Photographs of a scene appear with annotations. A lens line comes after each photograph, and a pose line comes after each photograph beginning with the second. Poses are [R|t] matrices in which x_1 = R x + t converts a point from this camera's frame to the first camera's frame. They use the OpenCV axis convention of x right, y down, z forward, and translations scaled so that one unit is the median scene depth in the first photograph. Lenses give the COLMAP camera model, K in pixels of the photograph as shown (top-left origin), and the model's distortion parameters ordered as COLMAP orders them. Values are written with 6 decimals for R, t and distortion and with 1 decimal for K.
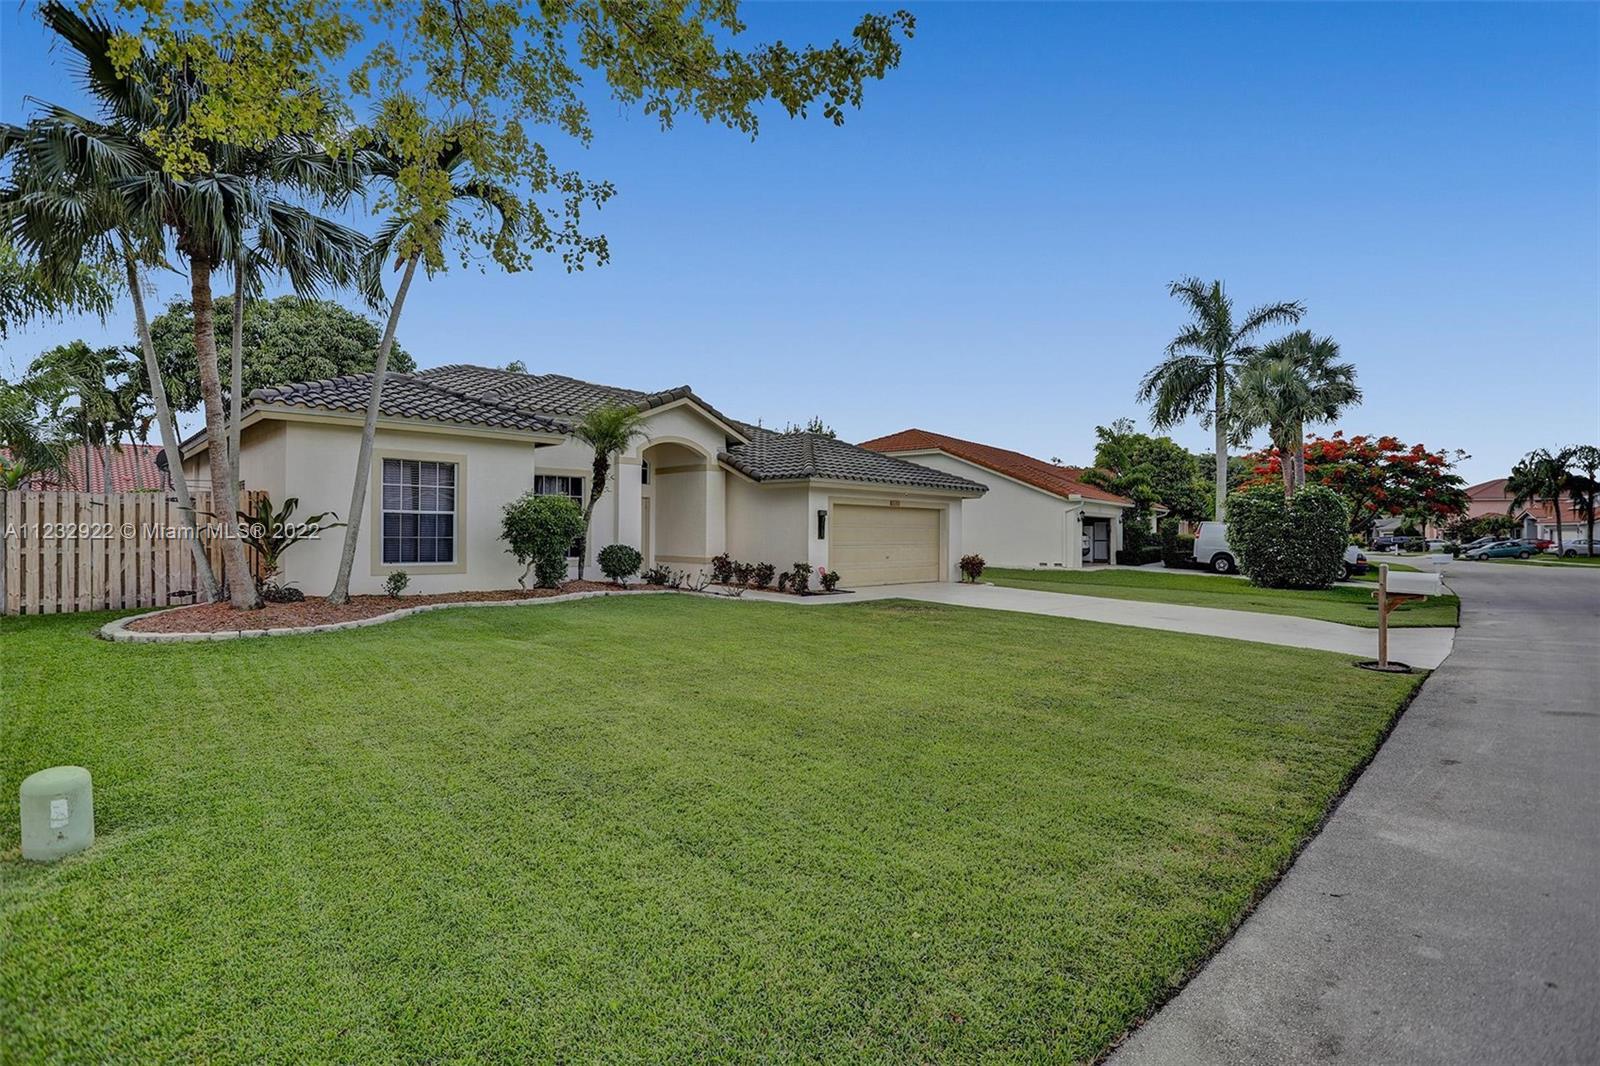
lens RADIAL K [[777.4, 0, 809.4], [0, 777.4, 528.3], [0, 0, 1]] dist [-0.032451, 0.009912]
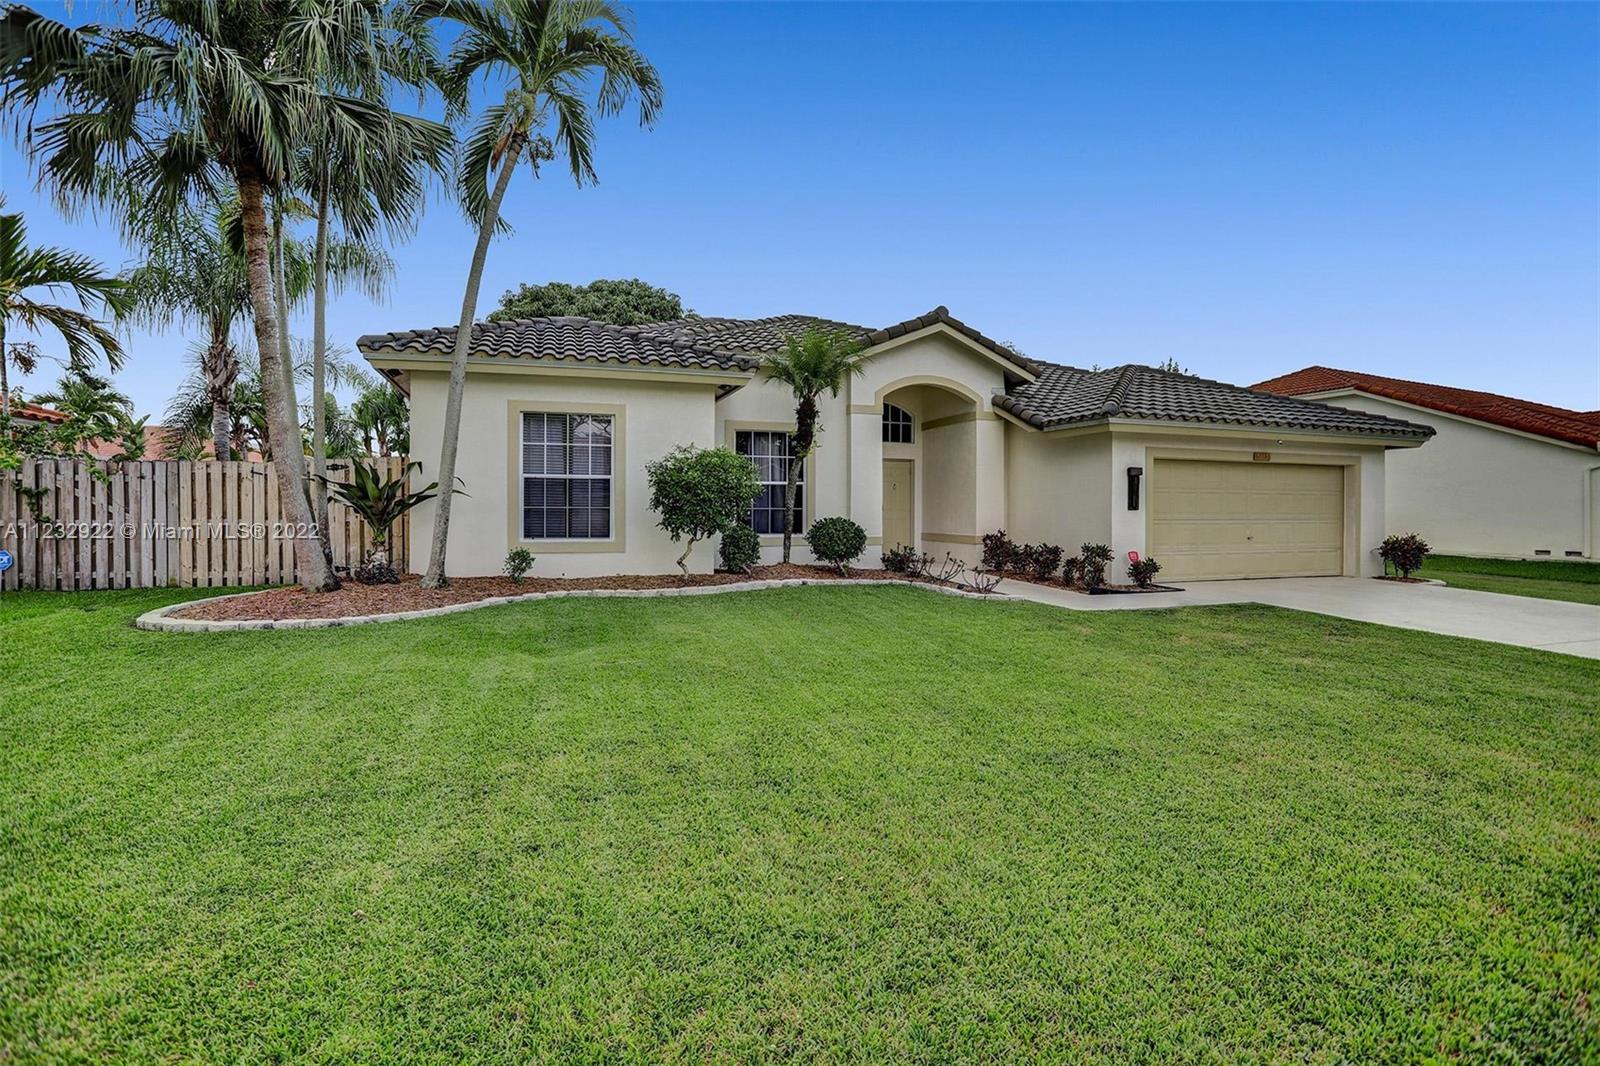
lens RADIAL K [[777.4, 0, 826.0], [0, 777.4, 523.8], [0, 0, 1]] dist [-0.032451, 0.009912]
pose [[0.898371, 0.002116, -0.439233, 0.074610], [0.007107, 0.999787, 0.019352, 0.011344], [0.439181, -0.020507, 0.898165, 0.286454]]
